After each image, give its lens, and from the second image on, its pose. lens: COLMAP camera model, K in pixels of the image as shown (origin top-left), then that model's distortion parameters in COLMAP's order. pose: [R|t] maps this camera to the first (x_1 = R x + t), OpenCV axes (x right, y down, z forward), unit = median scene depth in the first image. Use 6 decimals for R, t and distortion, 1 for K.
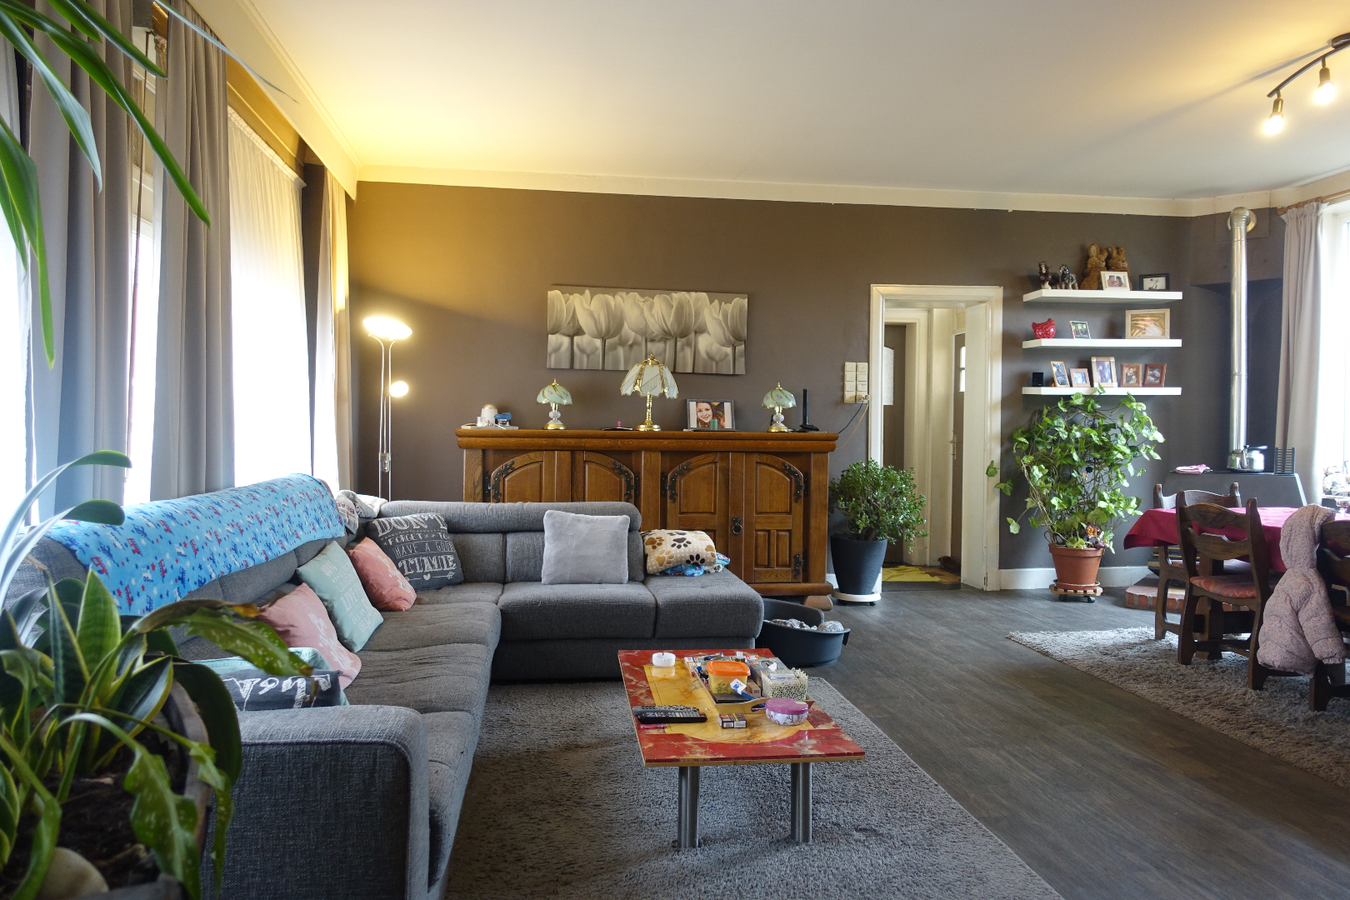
lens RADIAL K [[933.8, 0, 673.0], [0, 933.8, 460.9], [0, 0, 1]] dist [0.000150, 0.002914]
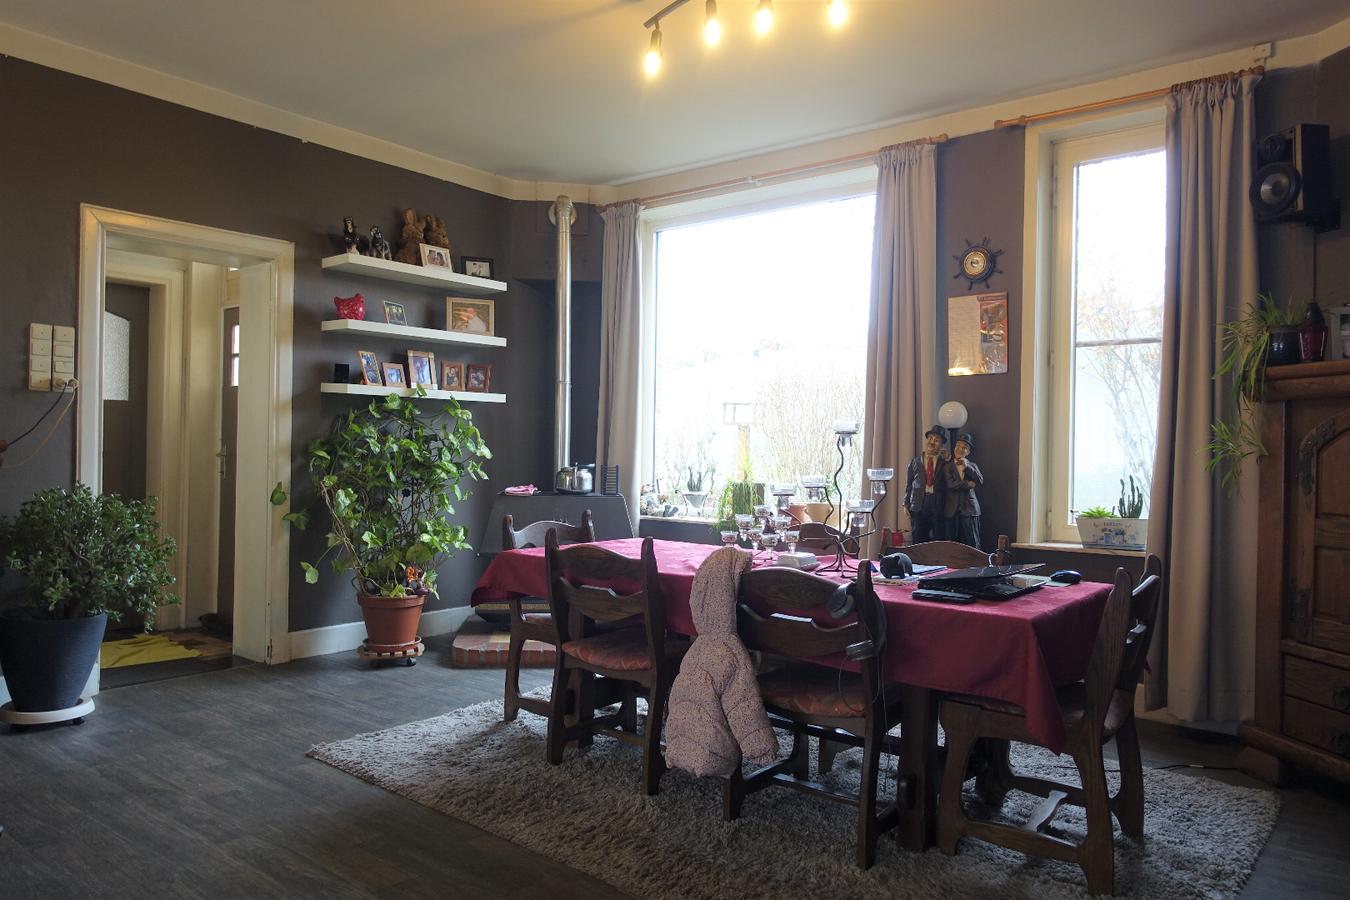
lens RADIAL K [[933.8, 0, 678.8], [0, 933.8, 459.3], [0, 0, 1]] dist [0.000150, 0.002914]
pose [[0.734312, 0.005186, 0.678793, 0.104465], [0.003672, 0.999926, -0.011611, -0.011121], [-0.678803, 0.011019, 0.734238, 0.344609]]
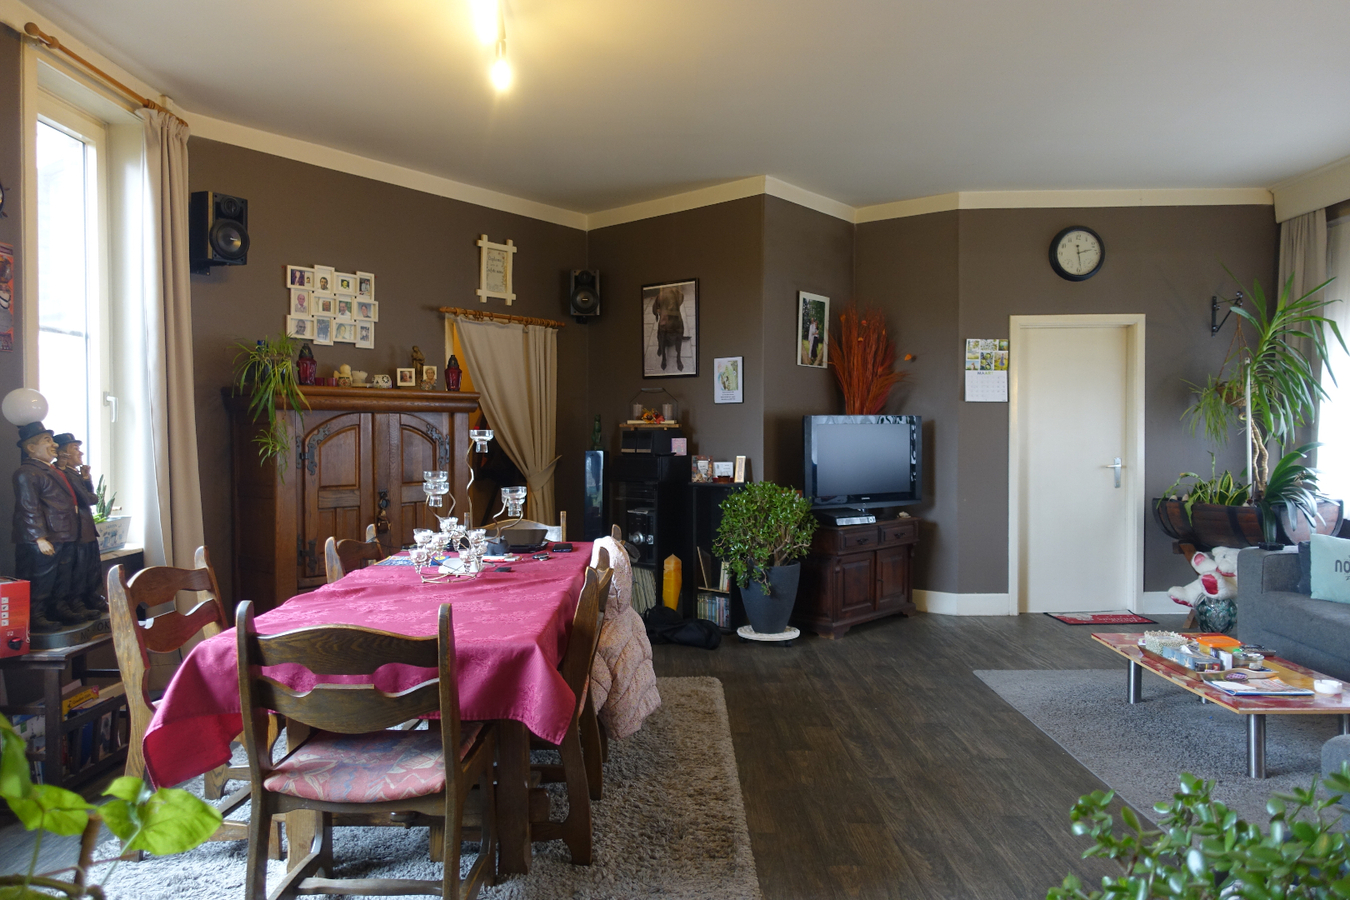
lens RADIAL K [[933.8, 0, 674.3], [0, 933.8, 445.4], [0, 0, 1]] dist [0.000150, 0.002914]
pose [[-0.990035, -0.004350, 0.140756, 0.359937], [0.002950, 0.998663, 0.051617, -0.063084], [-0.140792, 0.051518, -0.988698, 1.377745]]
